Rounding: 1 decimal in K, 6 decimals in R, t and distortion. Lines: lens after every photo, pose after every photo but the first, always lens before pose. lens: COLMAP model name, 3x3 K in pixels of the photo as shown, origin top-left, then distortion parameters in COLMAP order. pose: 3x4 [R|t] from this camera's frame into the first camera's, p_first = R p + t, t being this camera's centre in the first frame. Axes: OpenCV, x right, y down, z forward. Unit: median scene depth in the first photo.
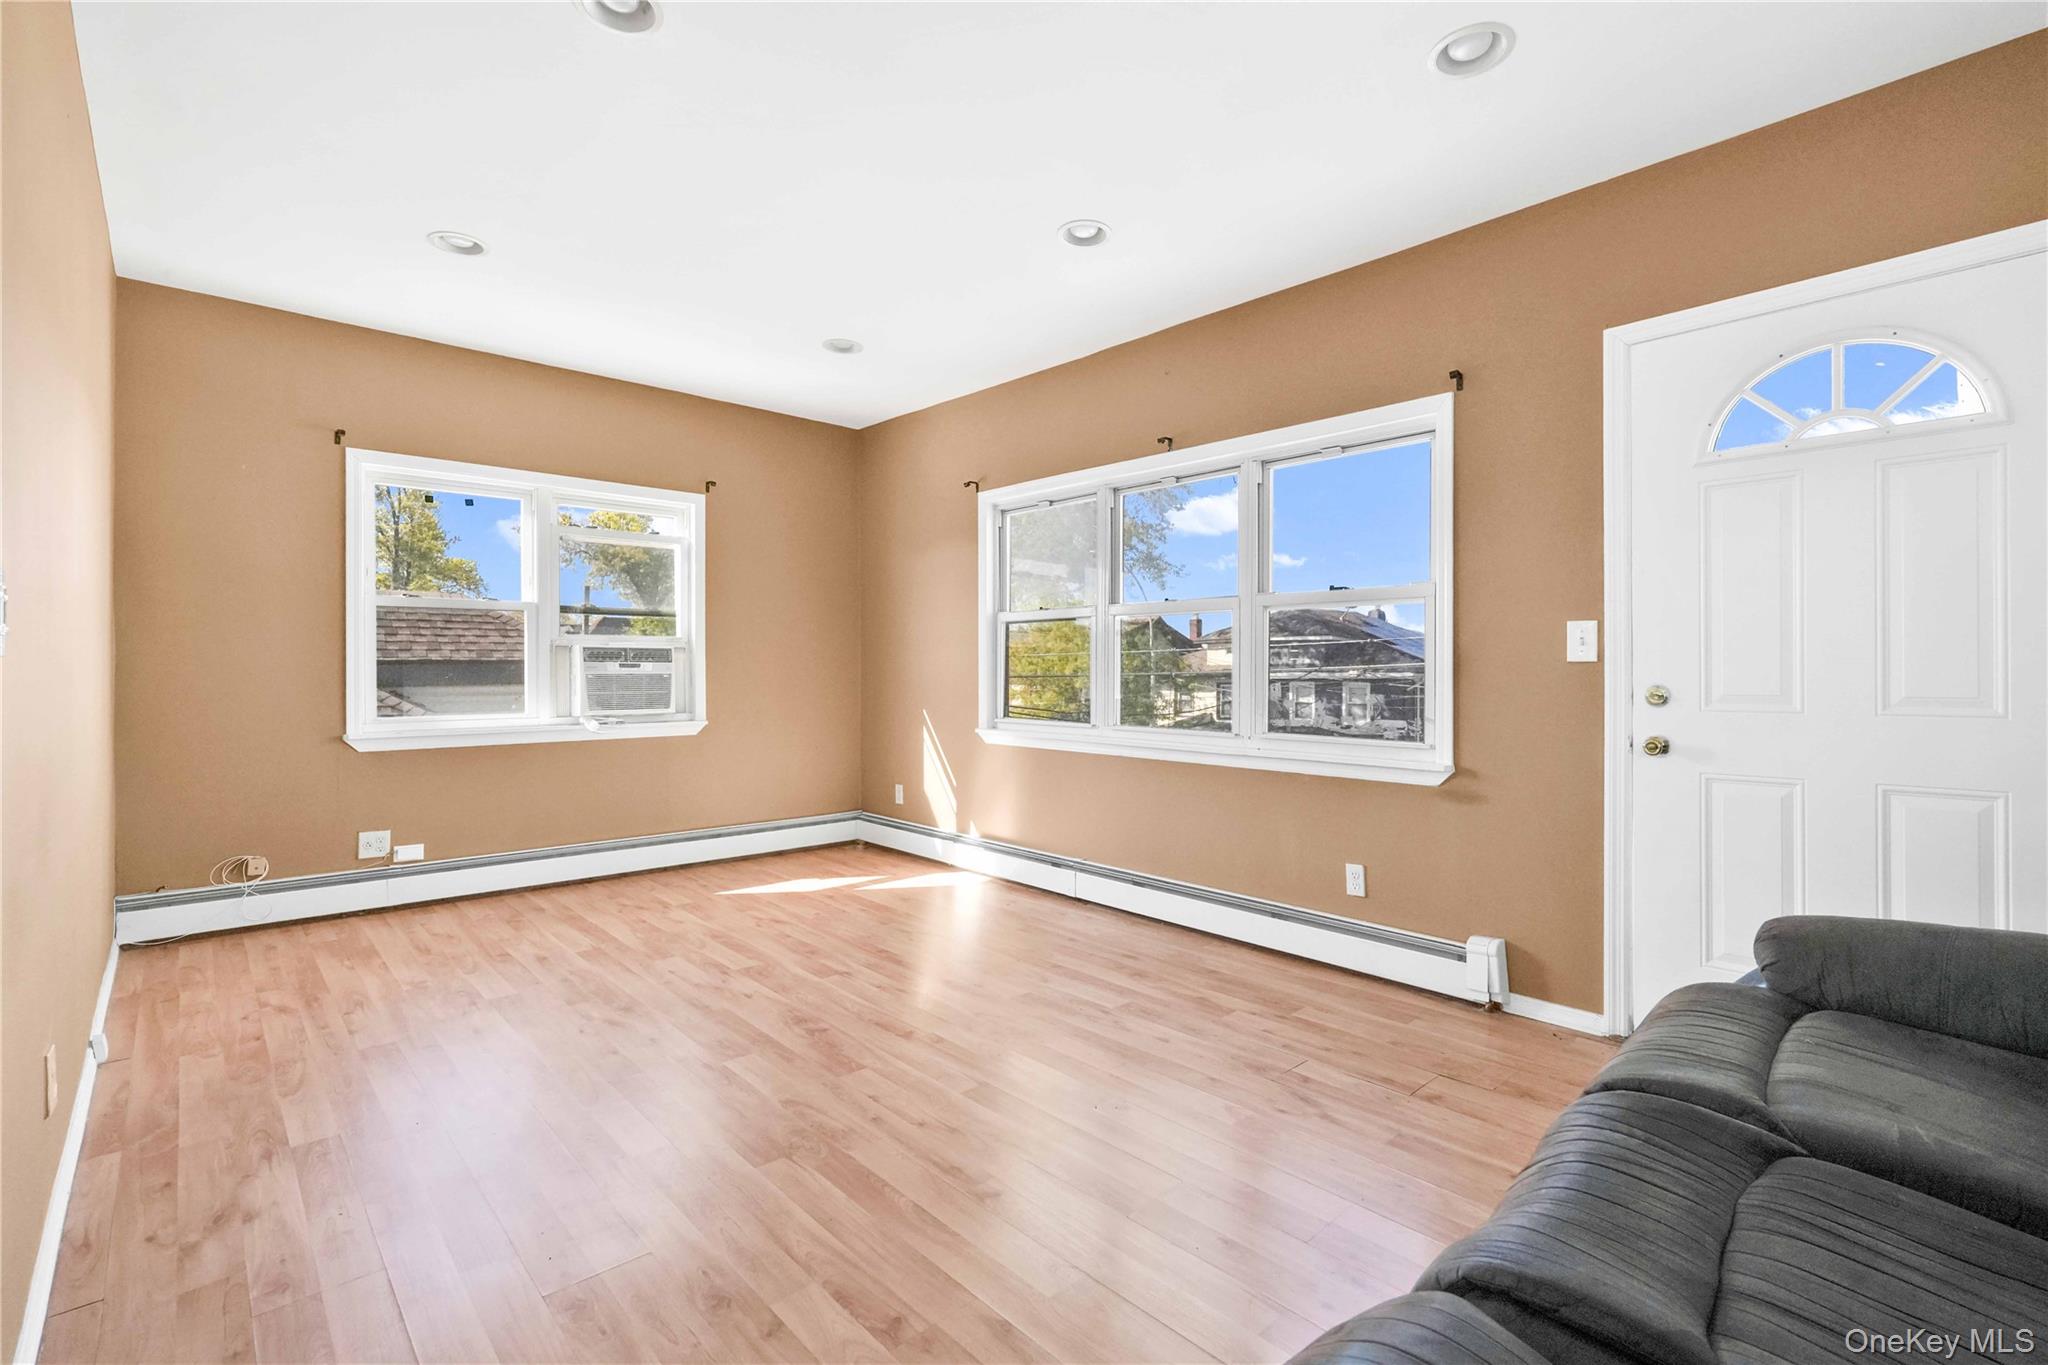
lens RADIAL K [[903.9, 0, 1028.1], [0, 903.9, 674.6], [0, 0, 1]] dist [0.002040, 0.001046]
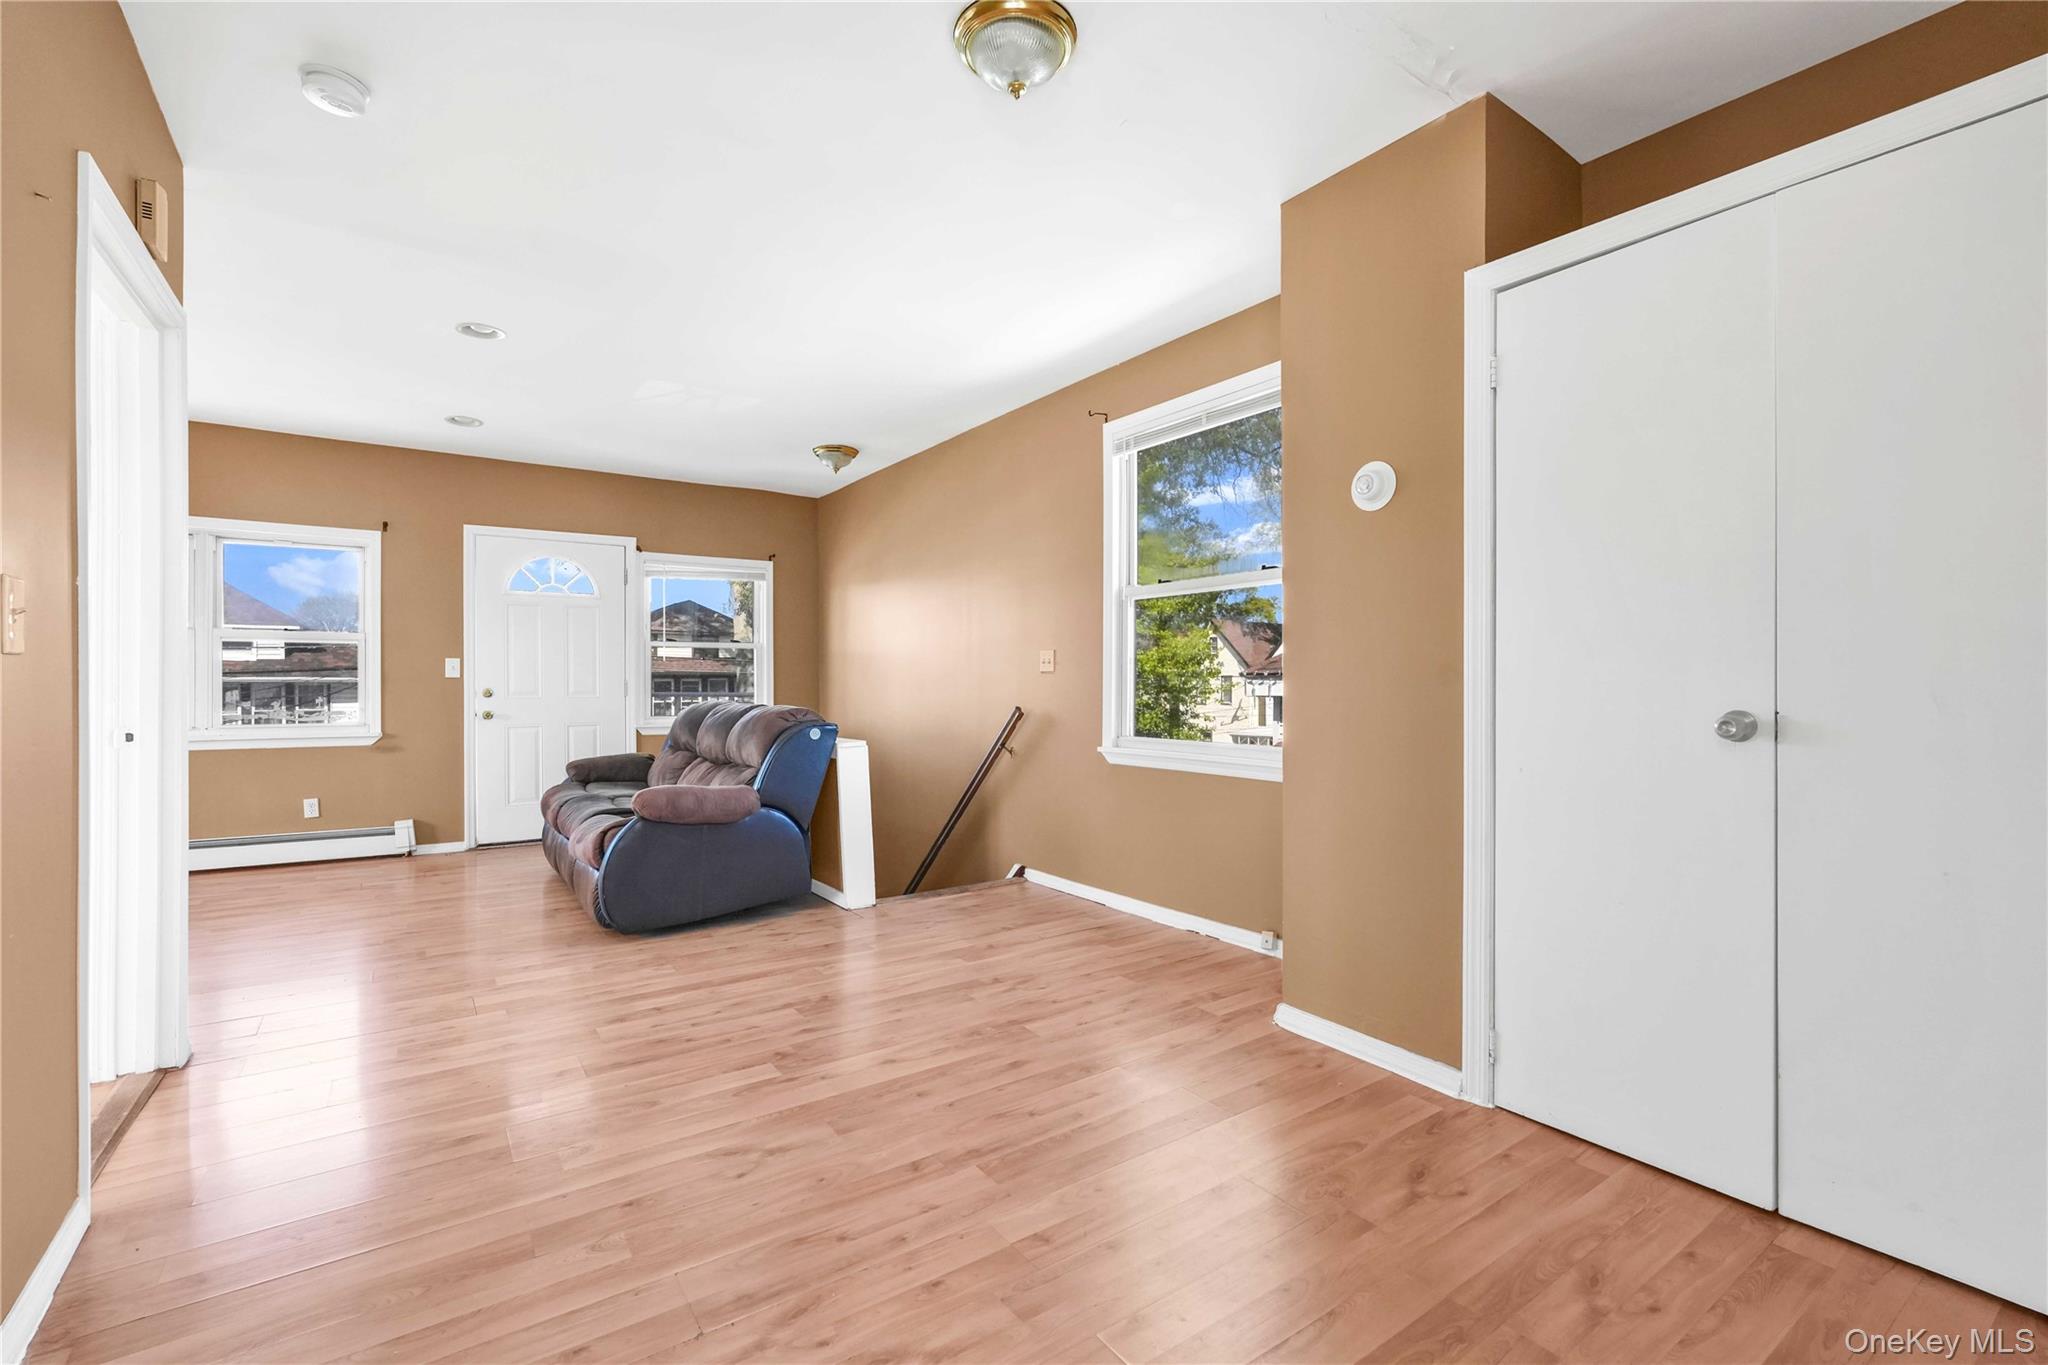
lens RADIAL K [[903.9, 0, 1027.4], [0, 903.9, 686.6], [0, 0, 1]] dist [0.002040, 0.001046]
pose [[0.141085, -0.004324, 0.989988, -1.247154], [0.004737, 0.999982, 0.003693, 0.005306], [-0.989986, 0.004169, 0.141103, -0.605325]]
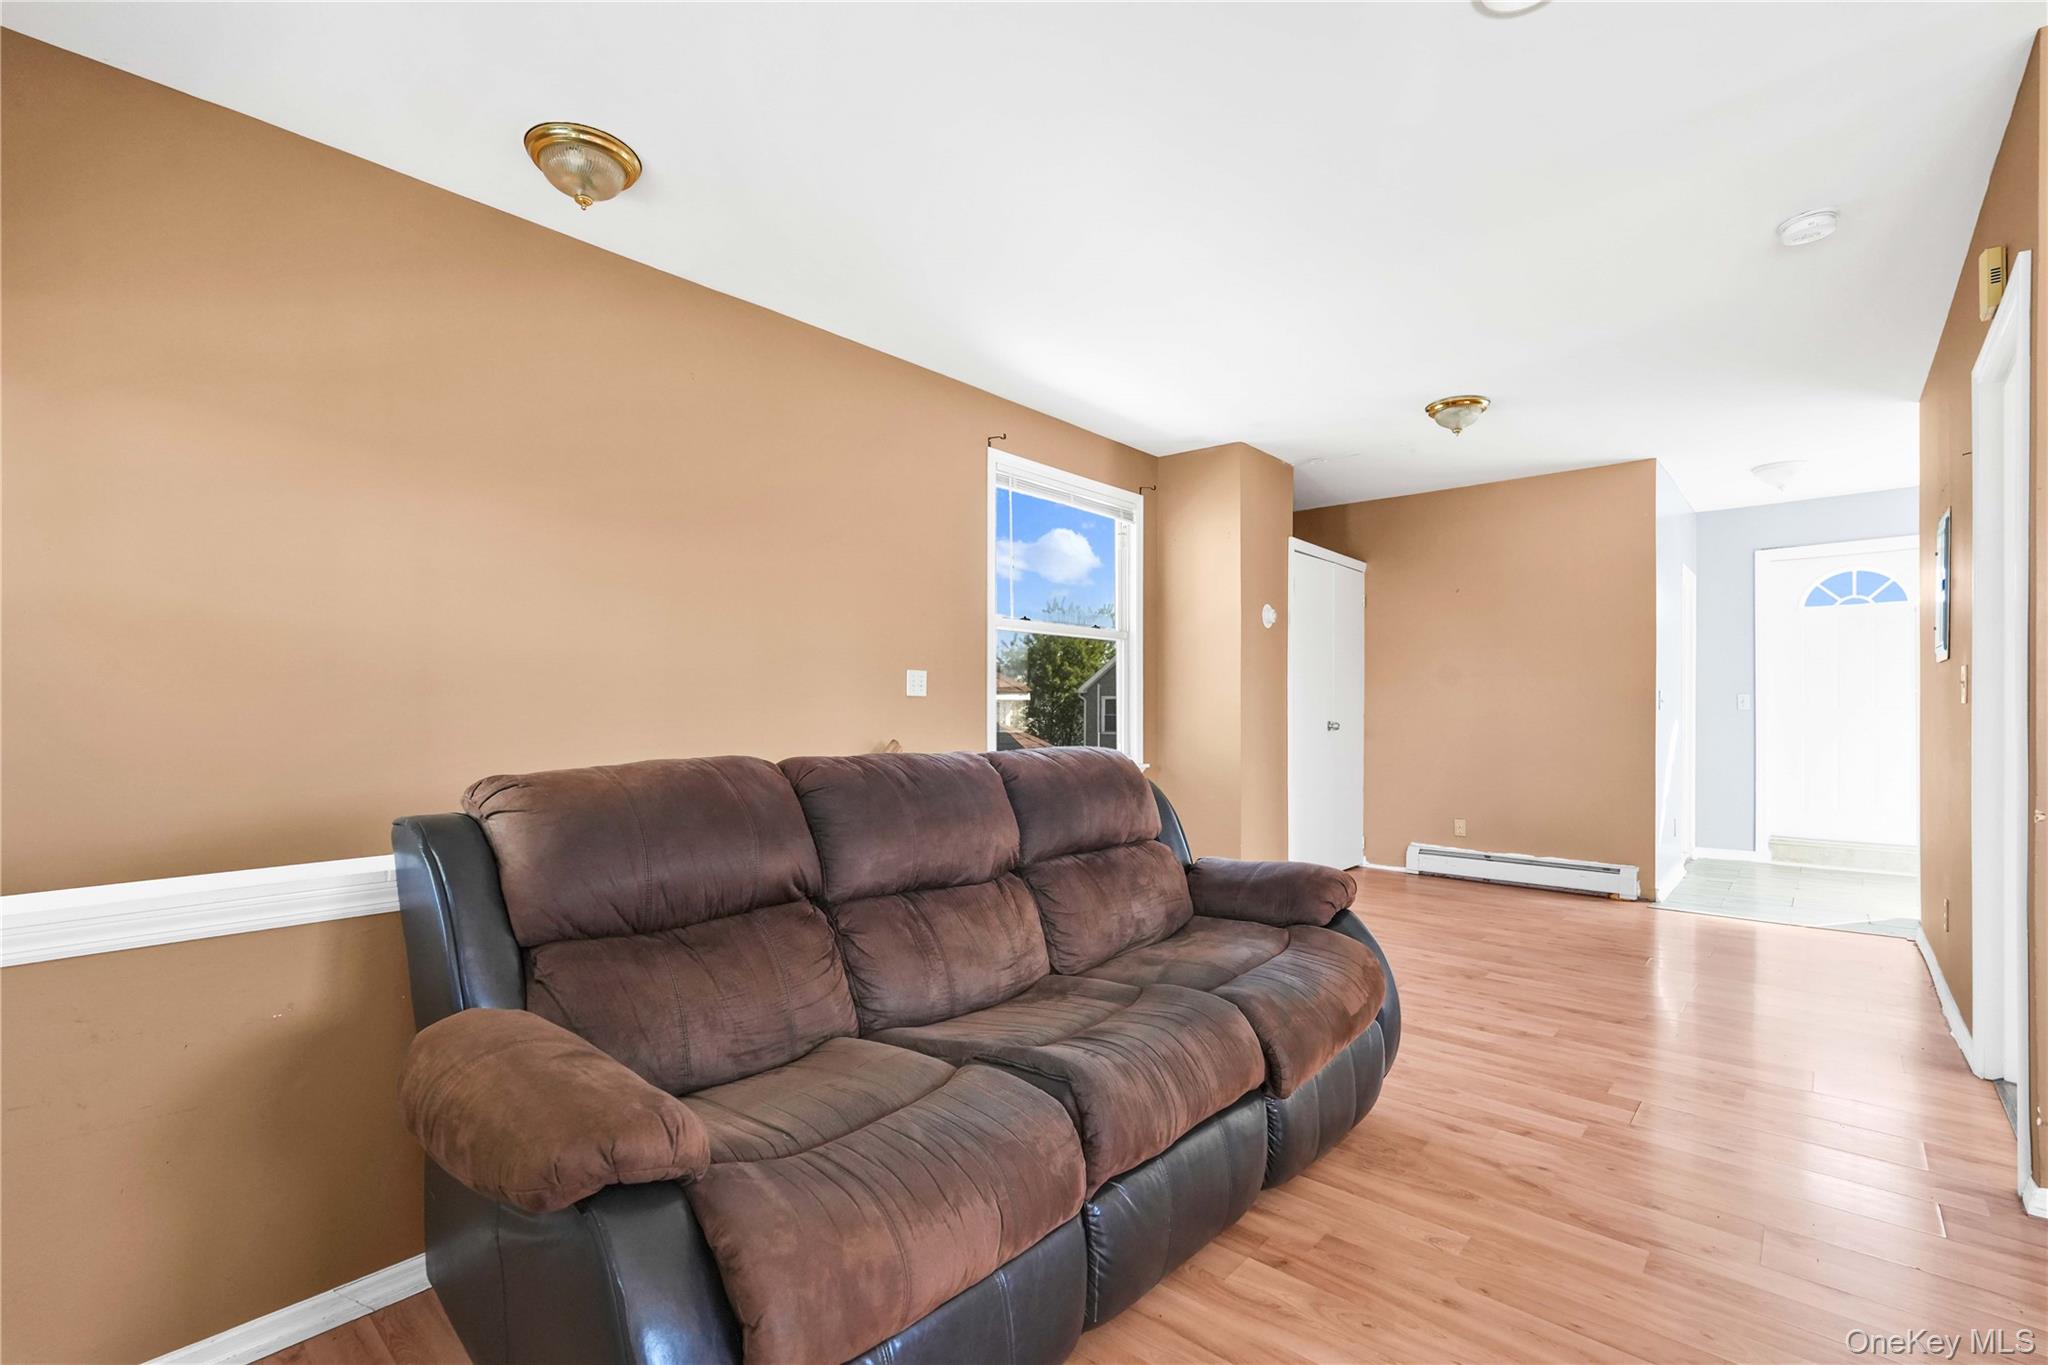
lens RADIAL K [[903.9, 0, 1021.9], [0, 903.9, 699.0], [0, 0, 1]] dist [0.002040, 0.001046]
pose [[-0.996022, -0.005699, -0.088930, 0.395910], [-0.005230, 0.999971, -0.005511, -0.004038], [0.088959, -0.005024, -0.996023, 1.020635]]
